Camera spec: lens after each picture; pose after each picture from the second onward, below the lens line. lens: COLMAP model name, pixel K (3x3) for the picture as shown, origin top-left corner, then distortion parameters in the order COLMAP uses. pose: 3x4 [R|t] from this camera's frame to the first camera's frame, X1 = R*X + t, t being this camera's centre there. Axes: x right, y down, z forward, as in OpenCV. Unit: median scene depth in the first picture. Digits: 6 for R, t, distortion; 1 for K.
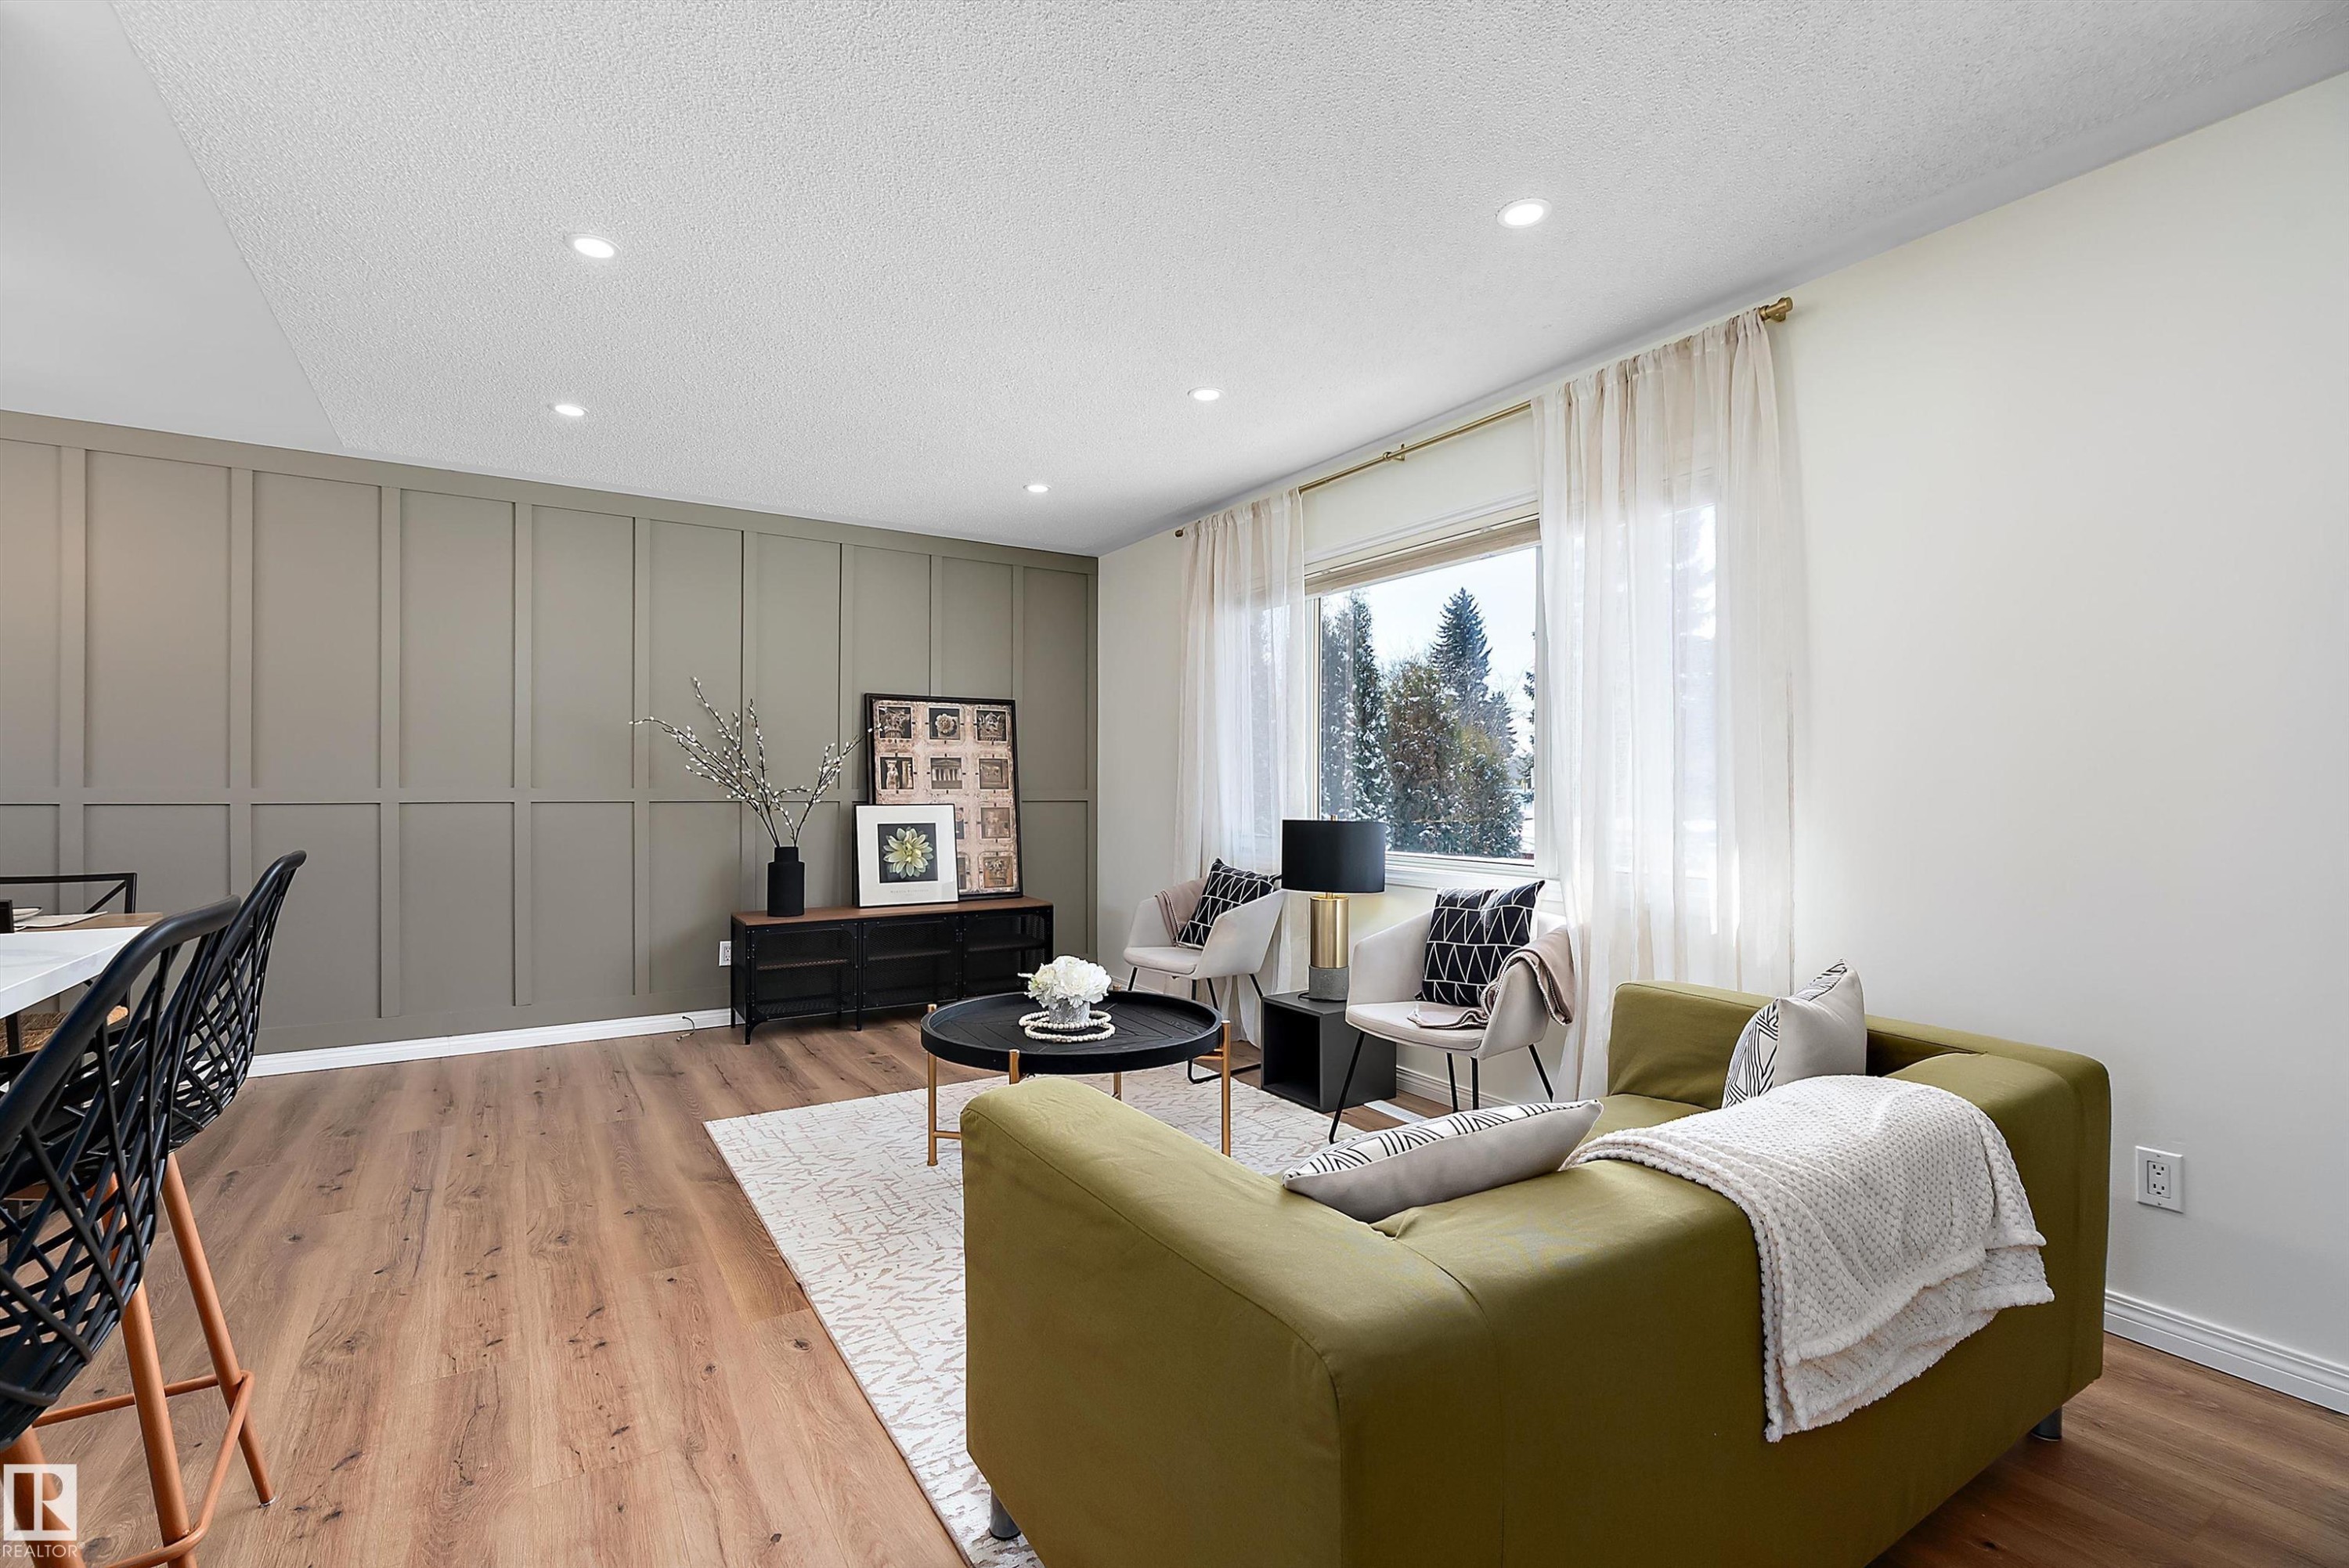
lens RADIAL K [[1043.6, 0, 1161.7], [0, 1043.6, 793.4], [0, 0, 1]] dist [-0.012238, 0.005893]
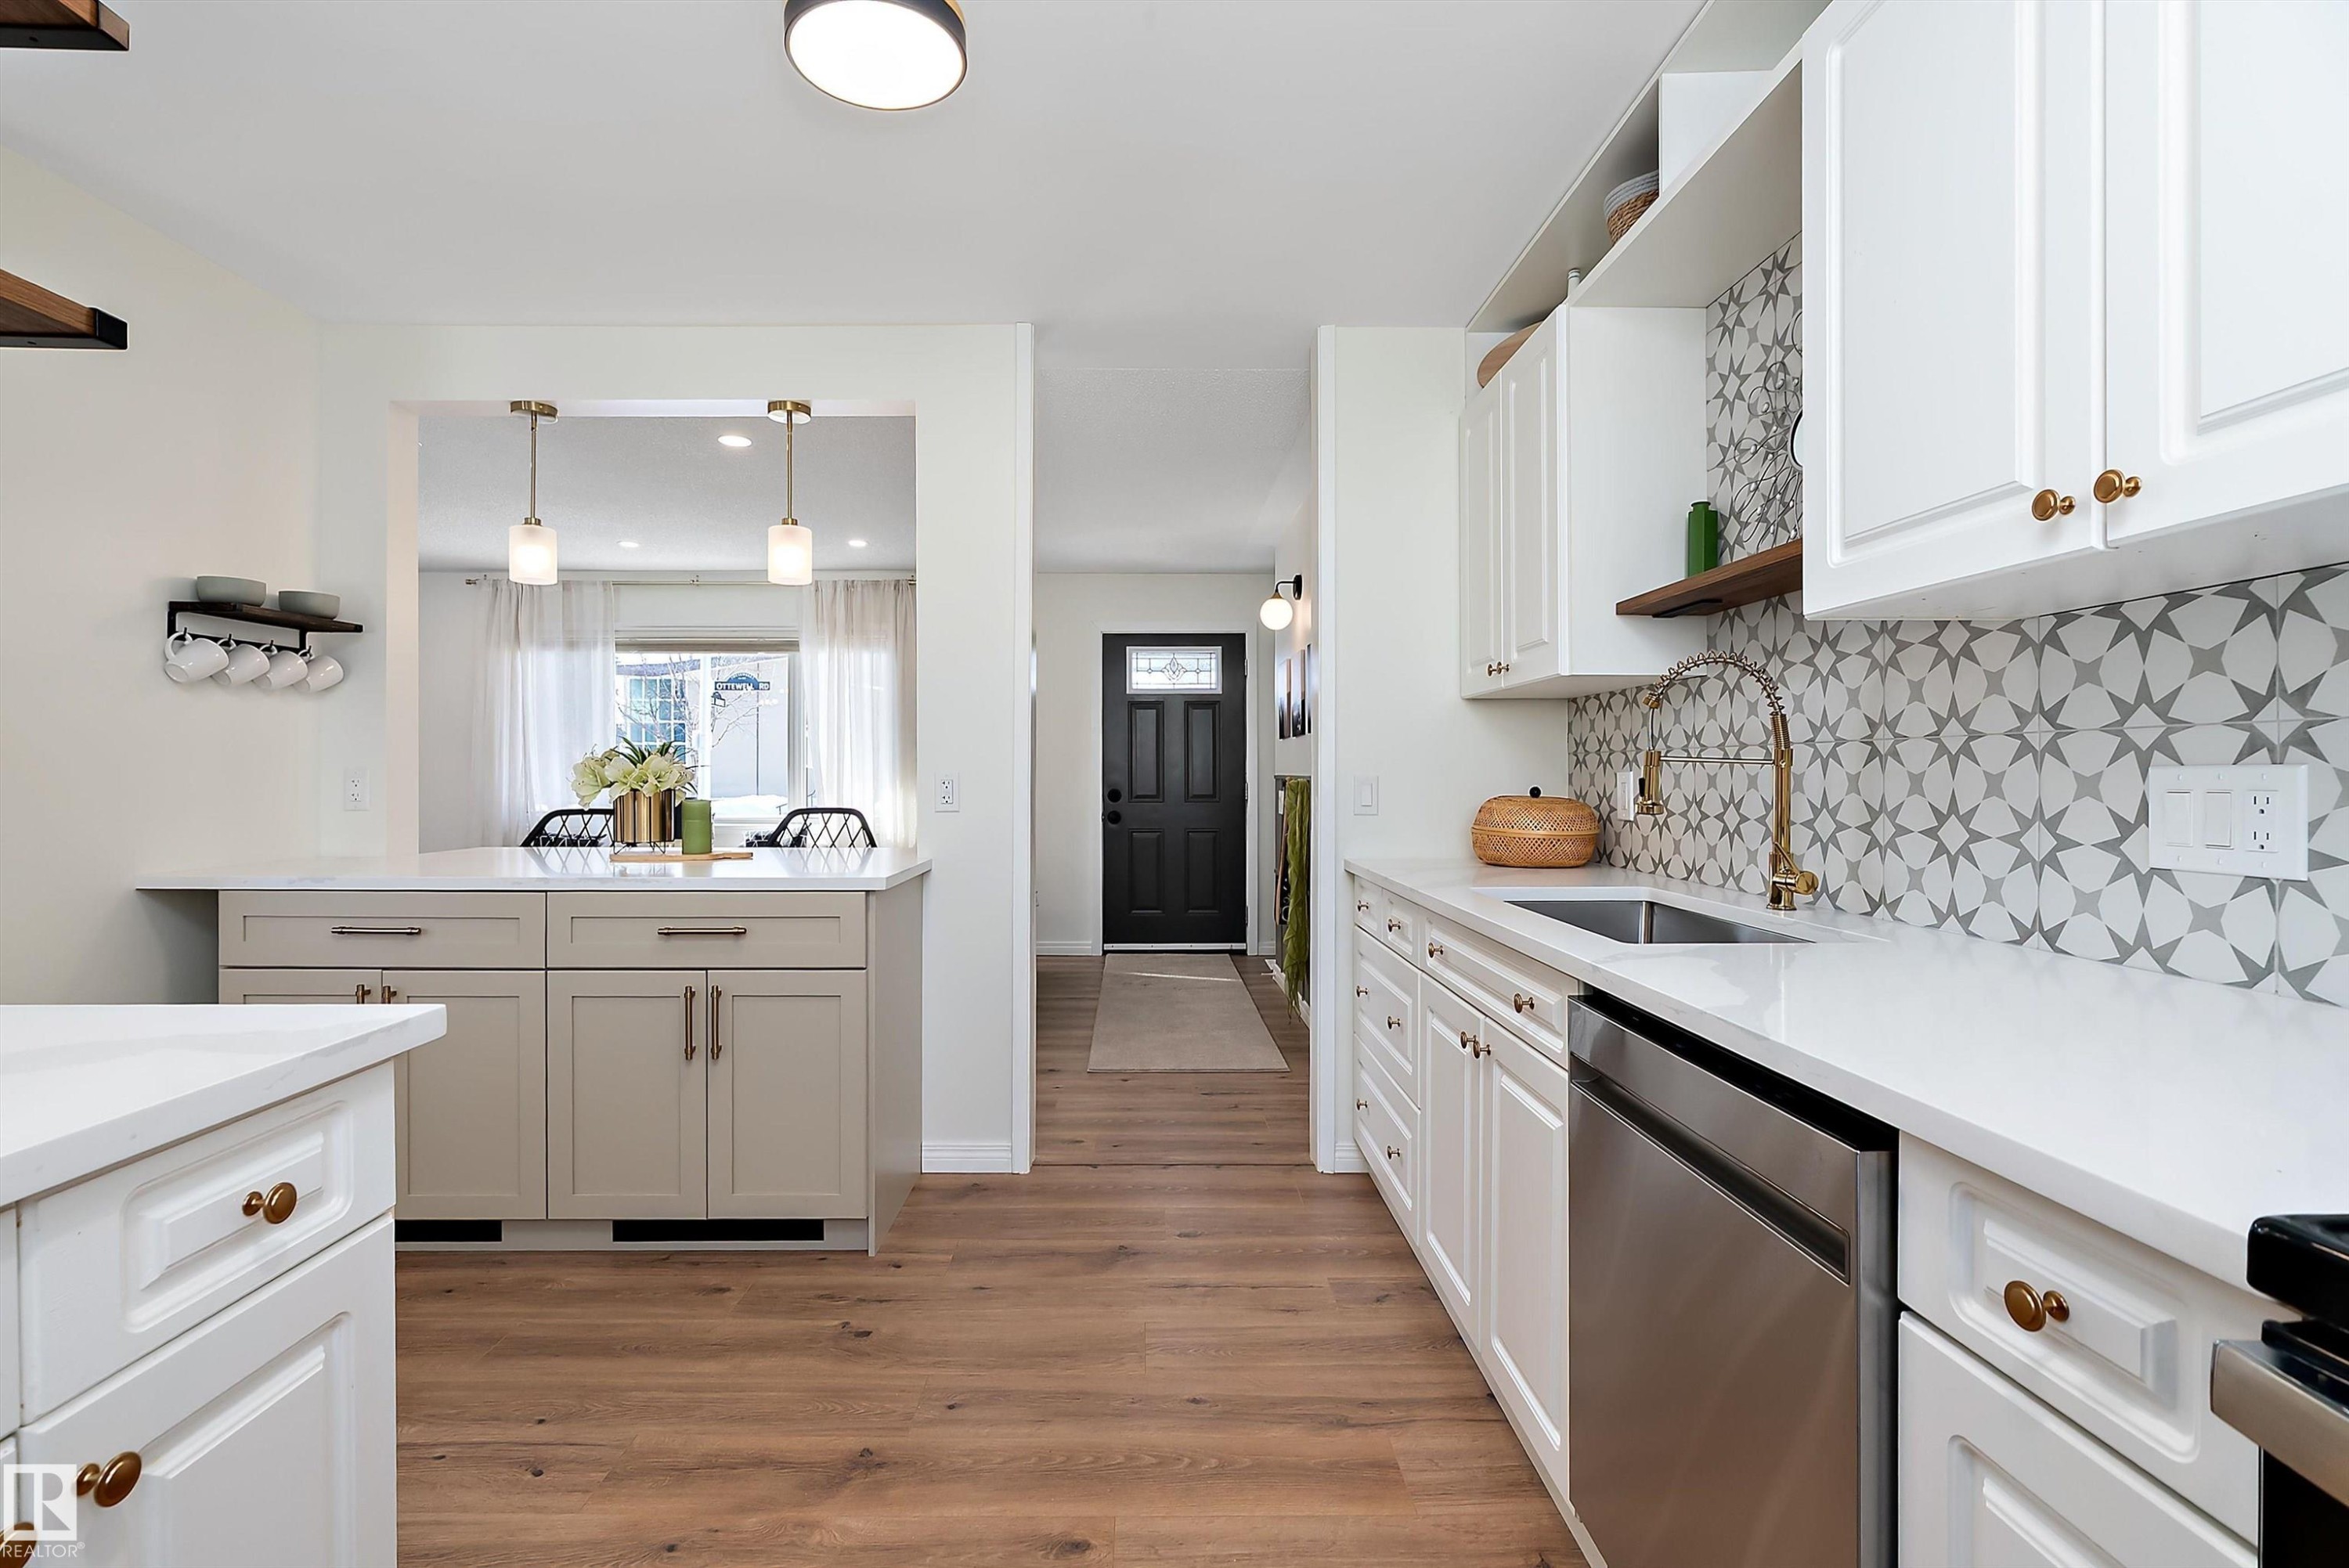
lens RADIAL K [[1043.6, 0, 1135.1], [0, 1043.6, 773.2], [0, 0, 1]] dist [-0.012238, 0.005893]
pose [[0.536352, -0.002047, 0.843992, -1.031938], [0.005955, 0.999981, -0.001359, -0.007713], [-0.843974, 0.005755, 0.536354, -0.644738]]
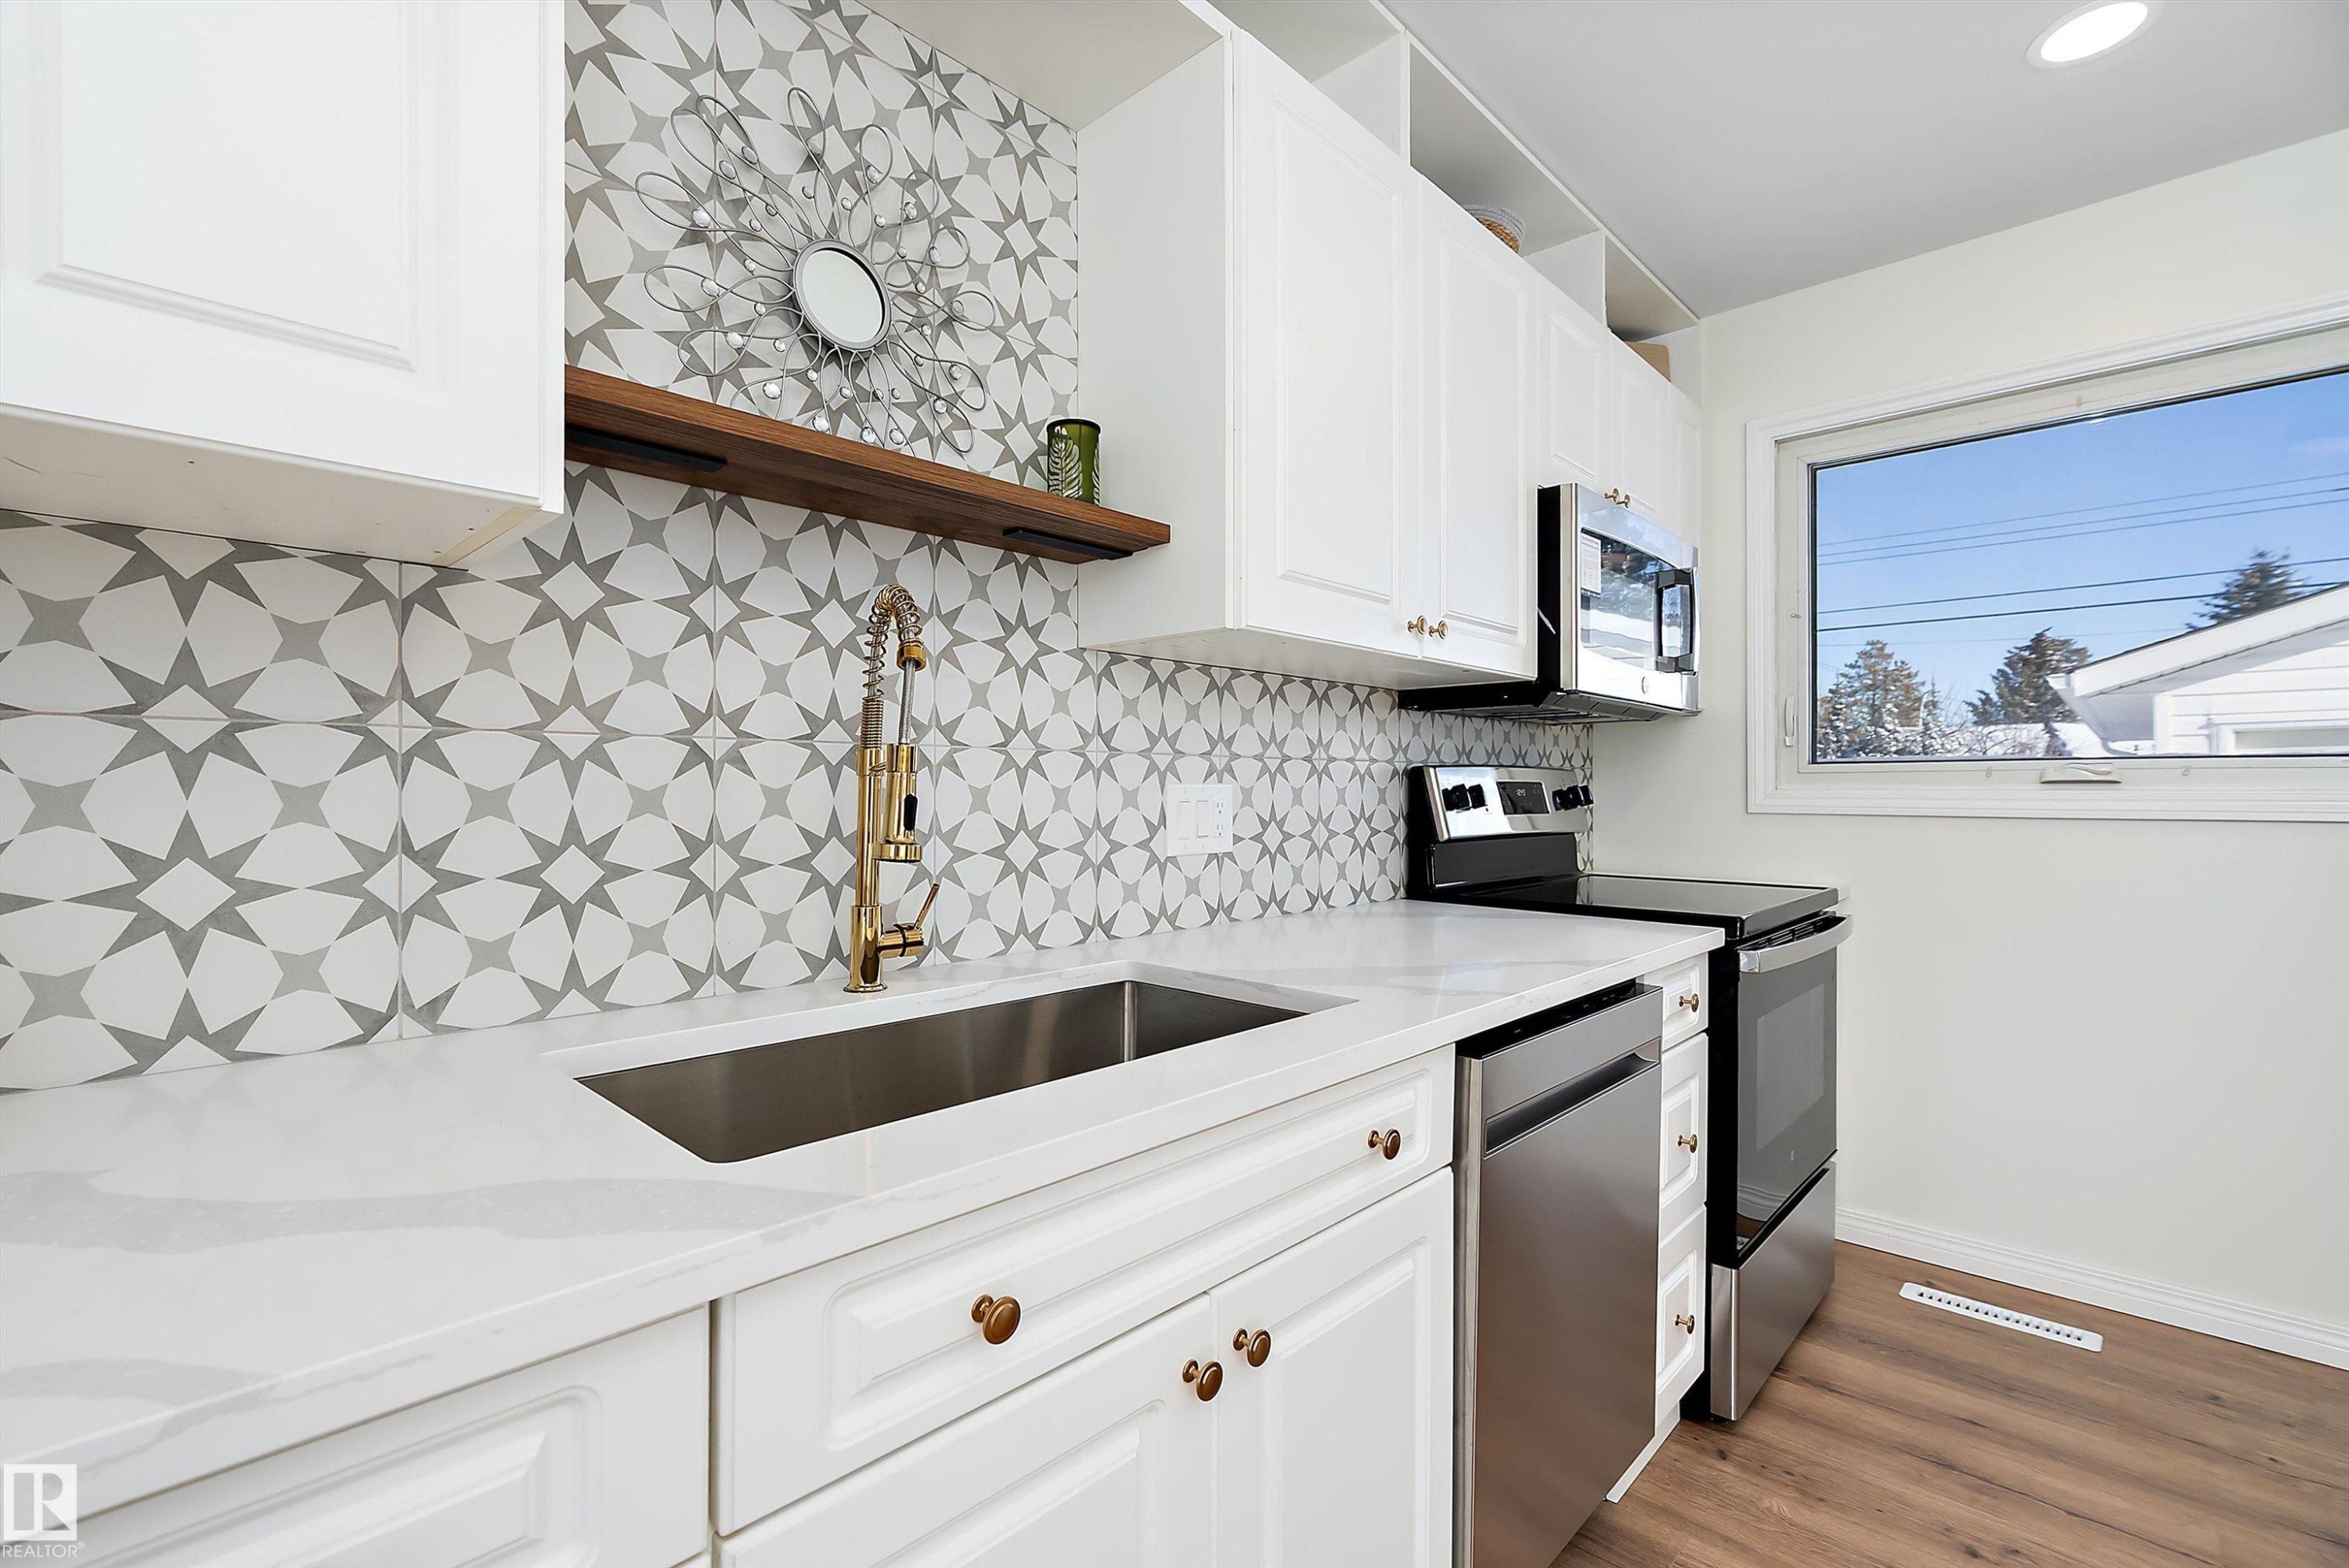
lens RADIAL K [[1043.6, 0, 1172.0], [0, 1043.6, 789.1], [0, 0, 1]] dist [-0.012238, 0.005893]
pose [[-0.969591, -0.004763, -0.244686, -0.359903], [-0.005976, 0.999973, 0.004212, -0.007742], [0.244660, 0.005546, -0.969593, -0.229999]]
